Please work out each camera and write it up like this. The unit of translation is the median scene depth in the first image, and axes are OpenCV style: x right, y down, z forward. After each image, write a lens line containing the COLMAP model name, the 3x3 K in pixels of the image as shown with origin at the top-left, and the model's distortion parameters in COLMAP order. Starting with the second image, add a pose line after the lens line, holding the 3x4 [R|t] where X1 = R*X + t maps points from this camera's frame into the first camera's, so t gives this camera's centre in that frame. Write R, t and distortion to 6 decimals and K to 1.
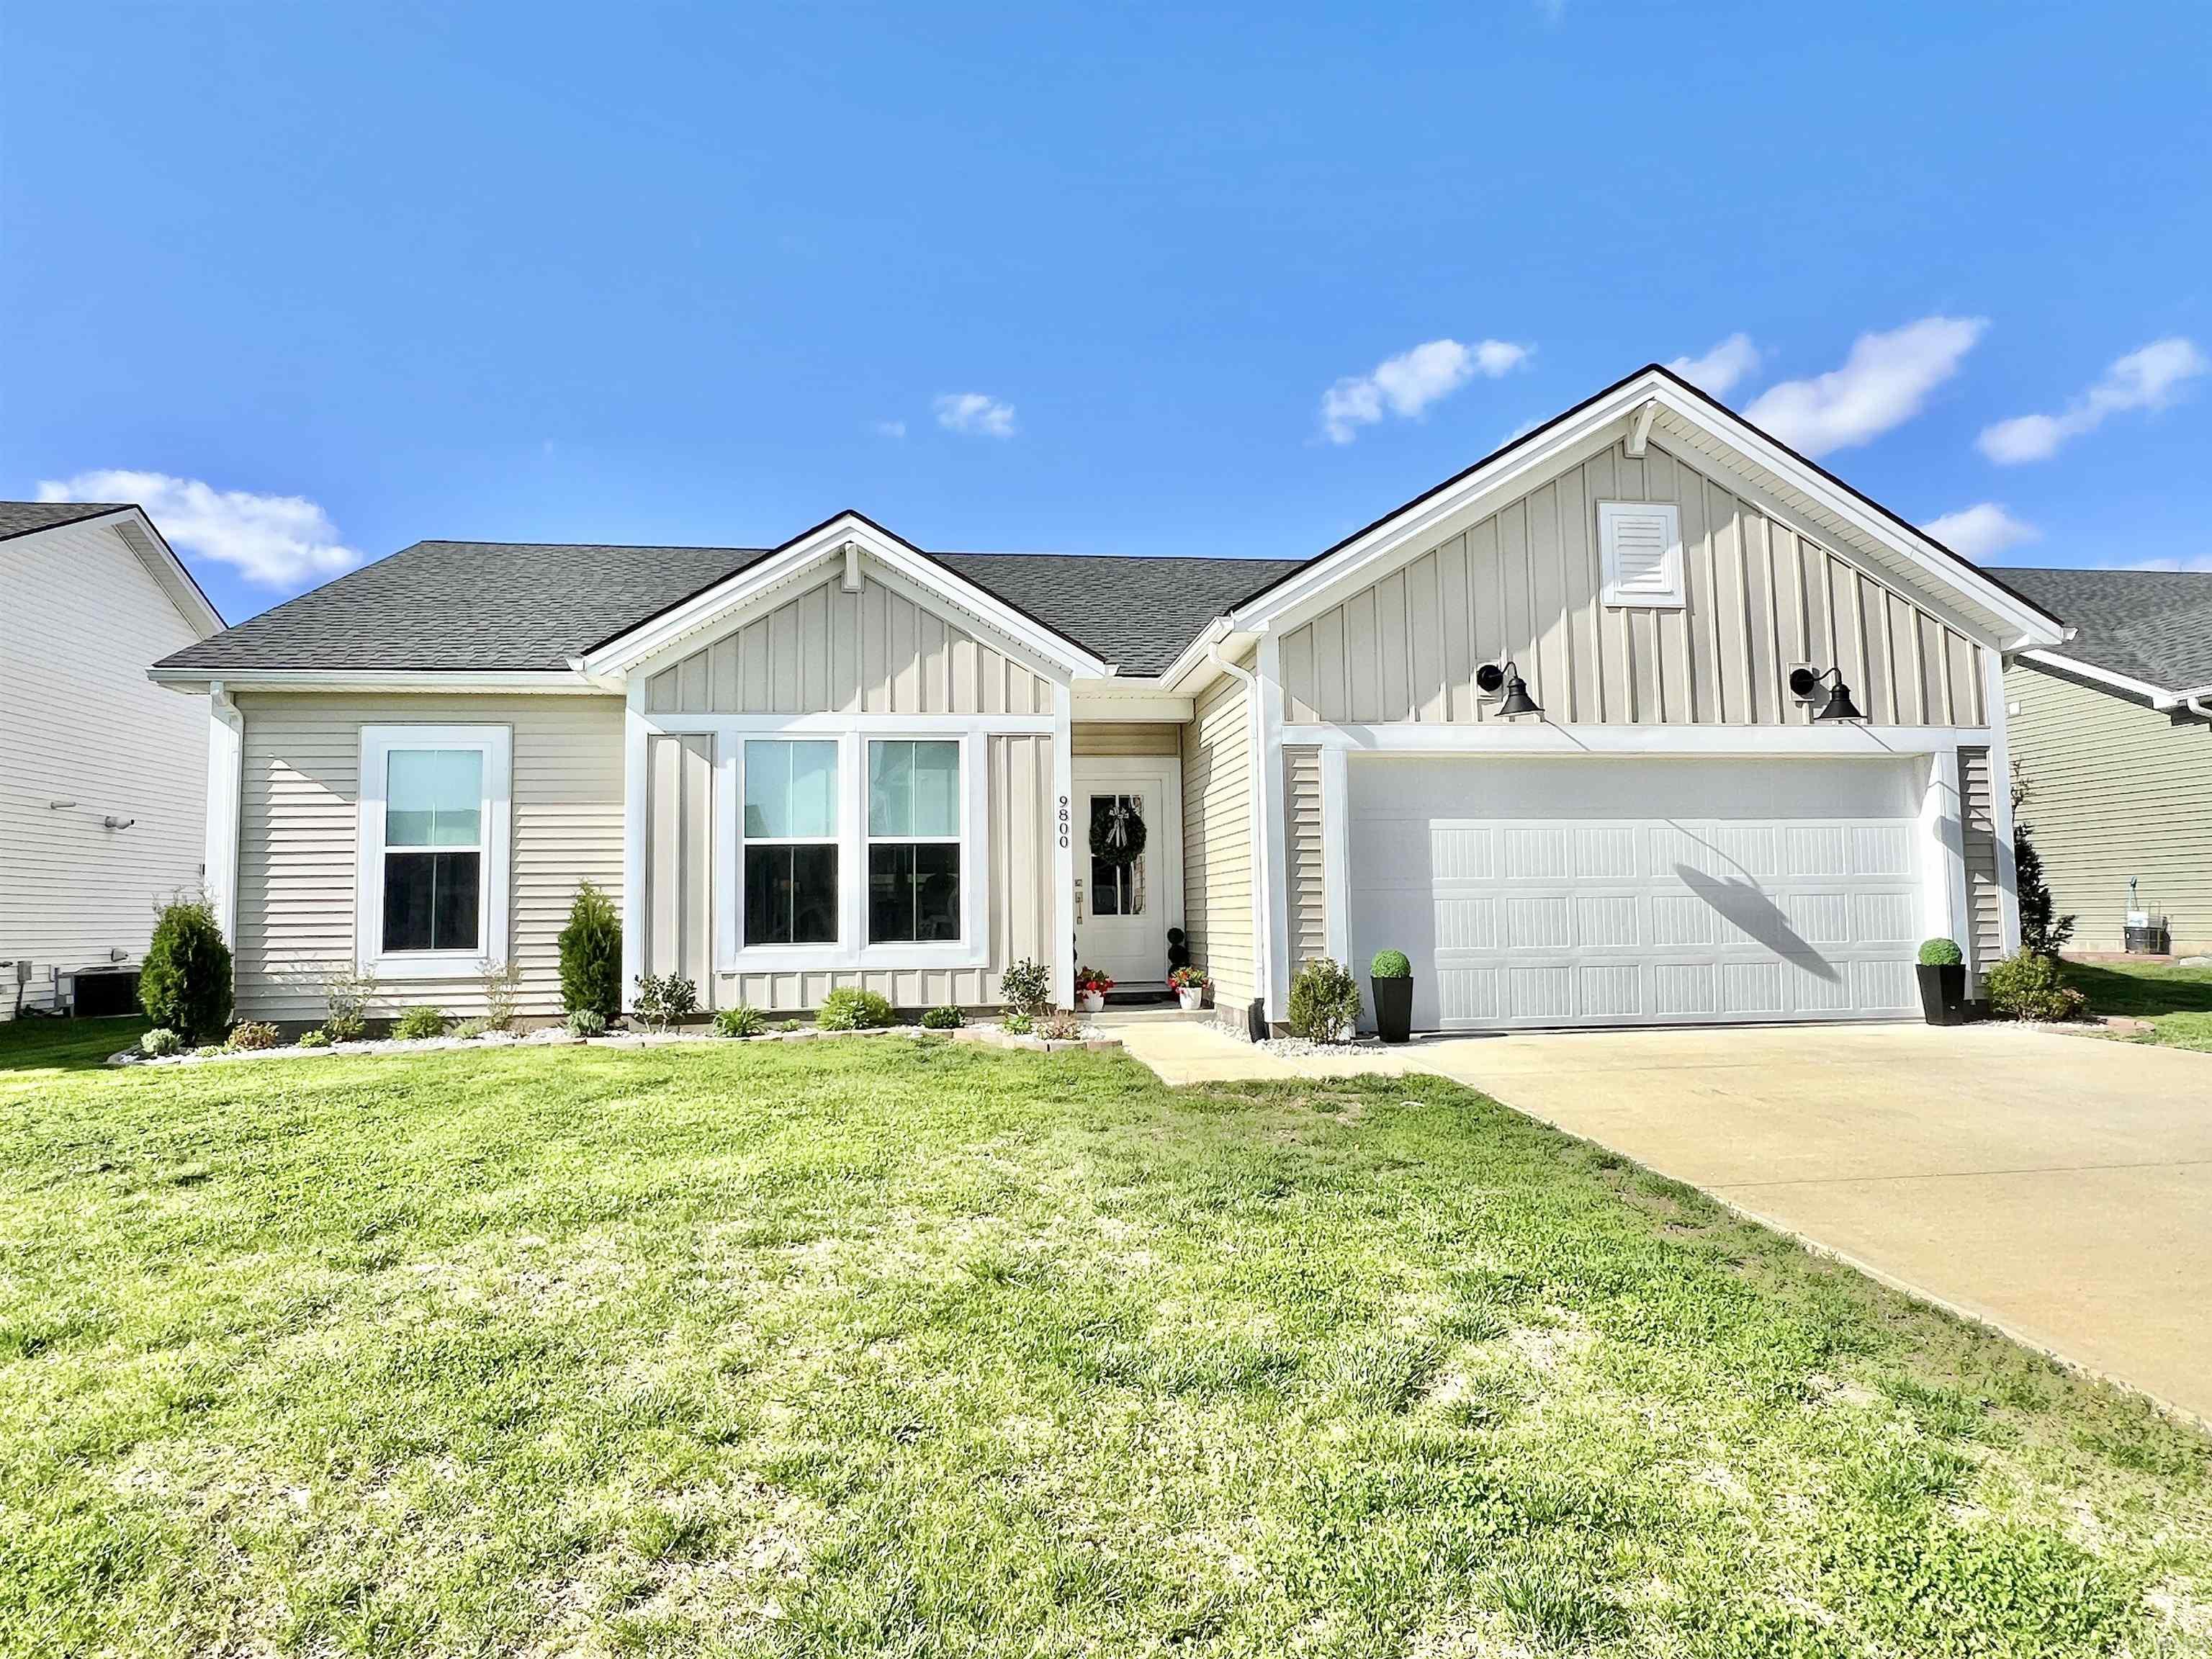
lens RADIAL K [[1223.3, 0, 1106.2], [0, 1223.3, 825.8], [0, 0, 1]] dist [0.000012, 0.000000]
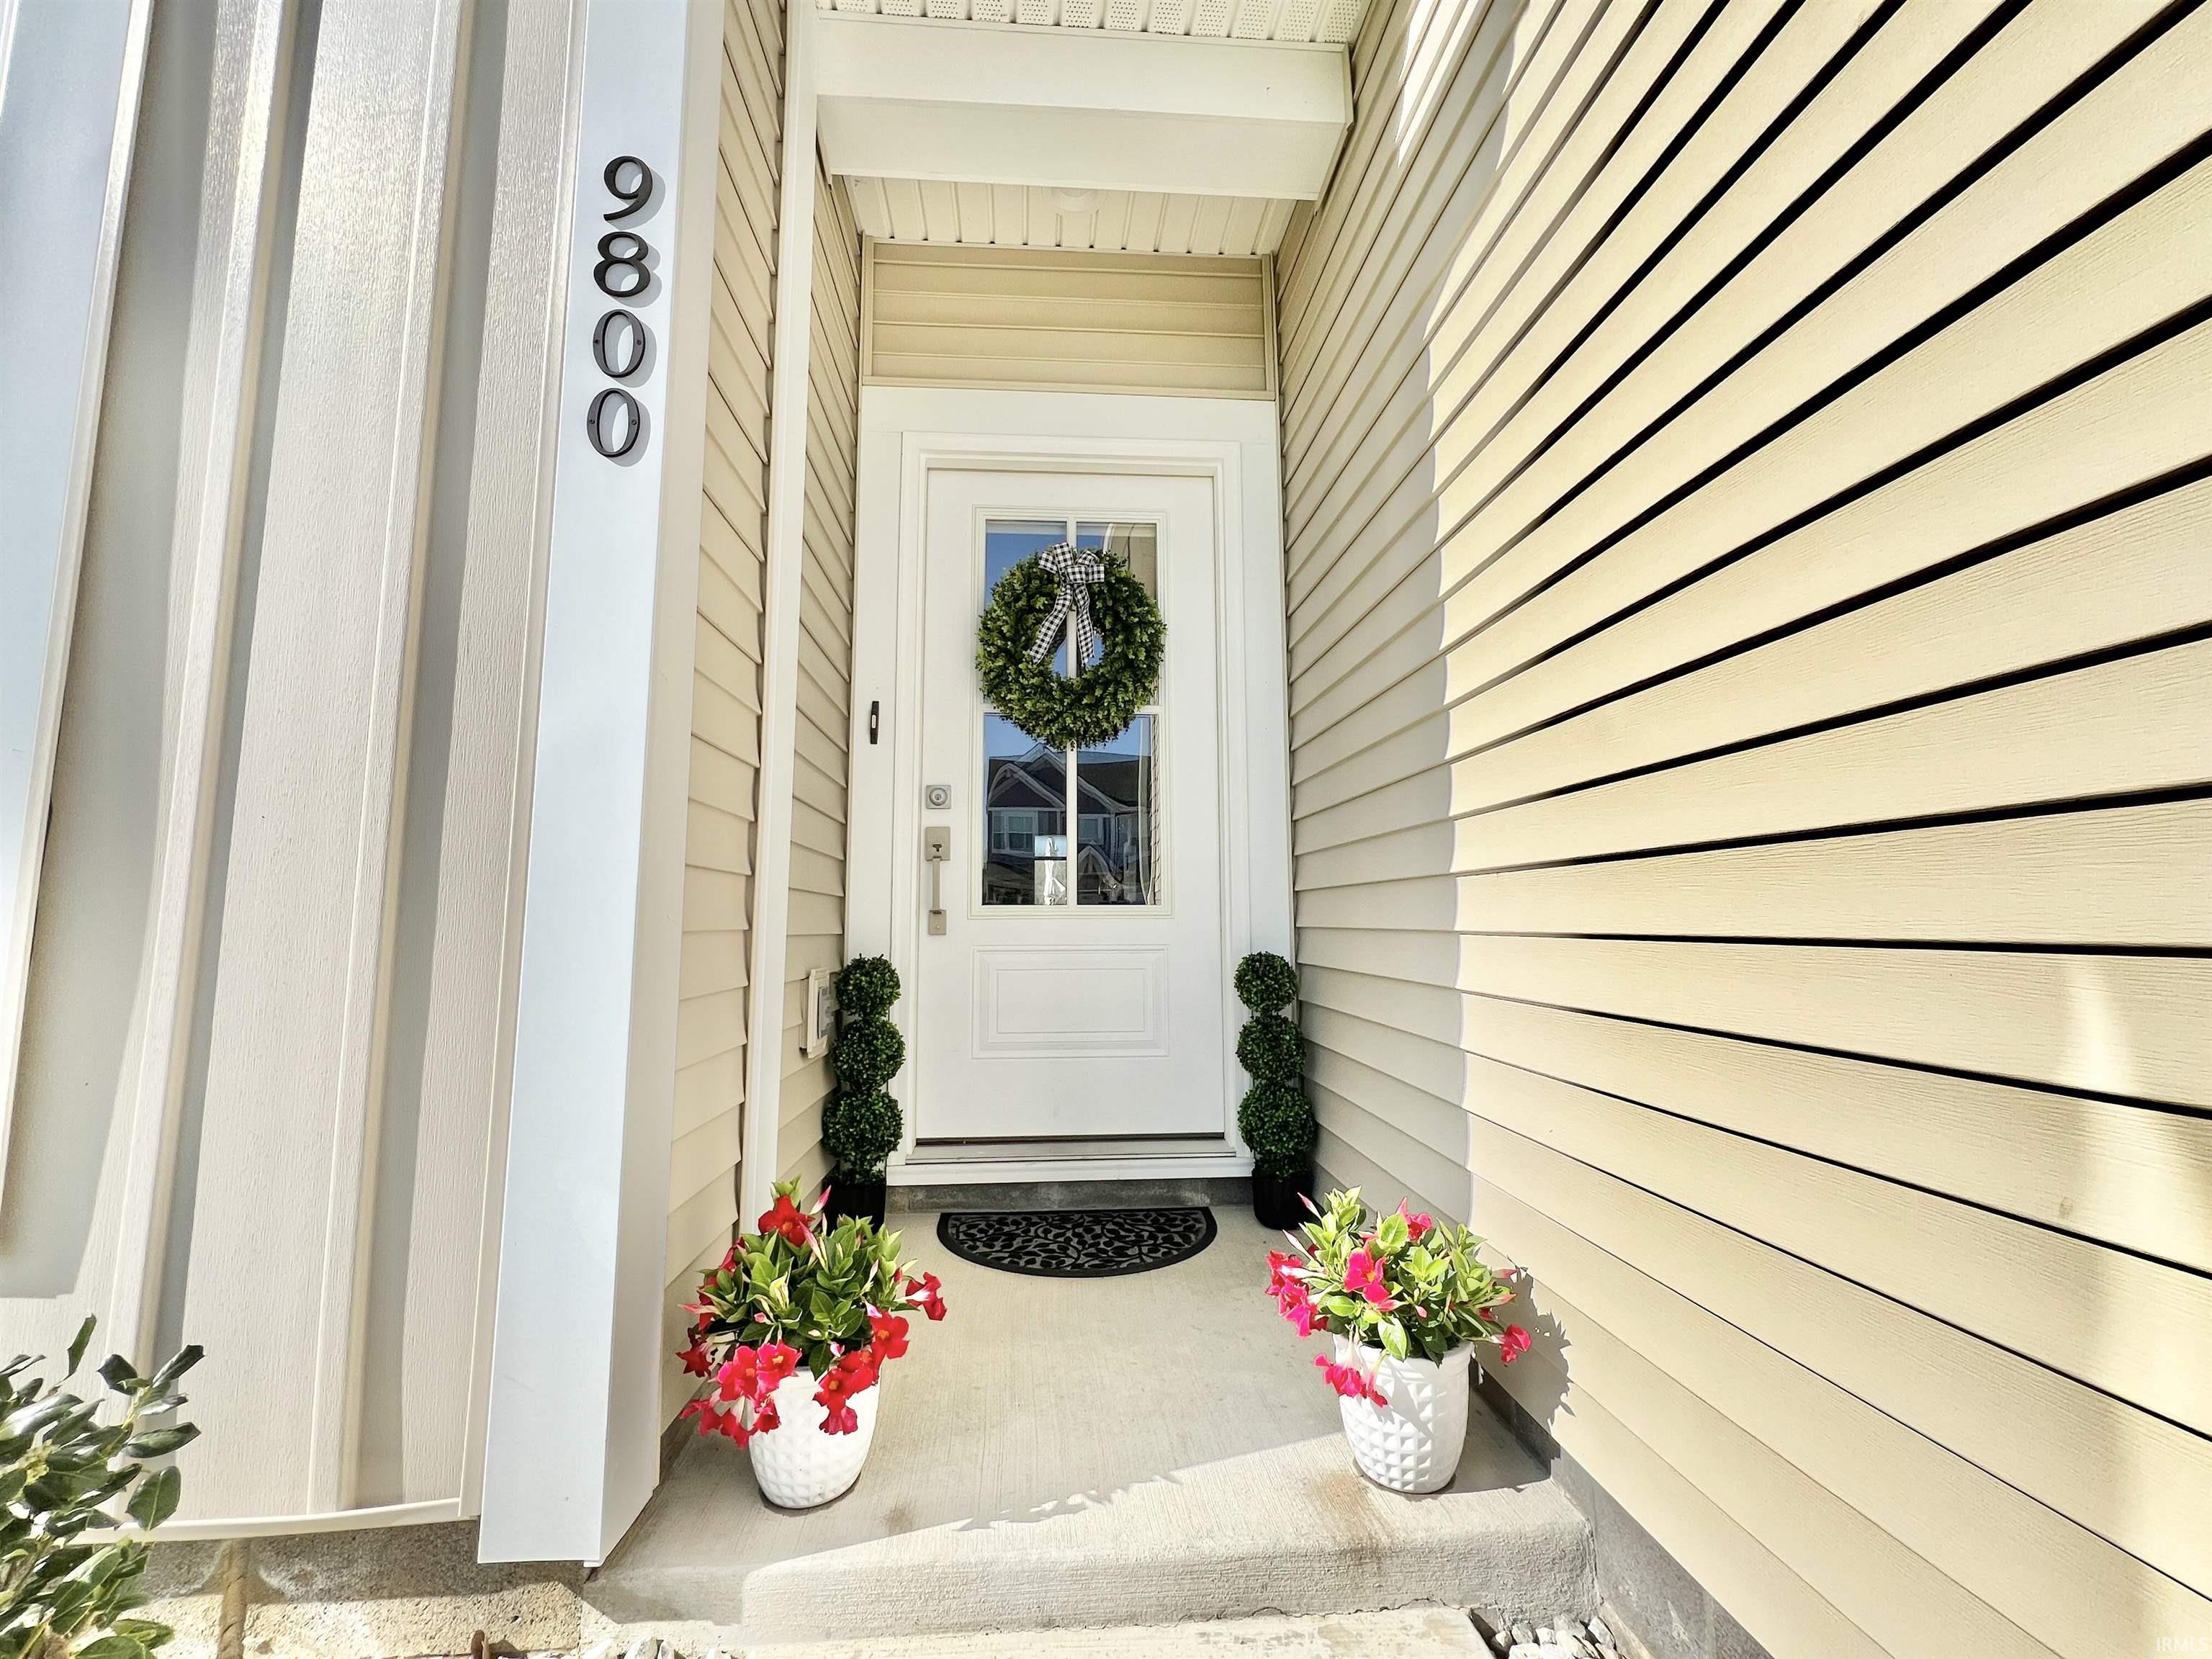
lens RADIAL K [[889.1, 0, 1099.5], [0, 889.1, 830.0], [0, 0, 1]] dist [0.000041, 0.000000]
pose [[0.997653, 0.006426, -0.068170, 0.032146], [-0.008508, 0.999505, -0.030292, 0.060797], [0.067941, 0.030801, 0.997214, 0.786975]]
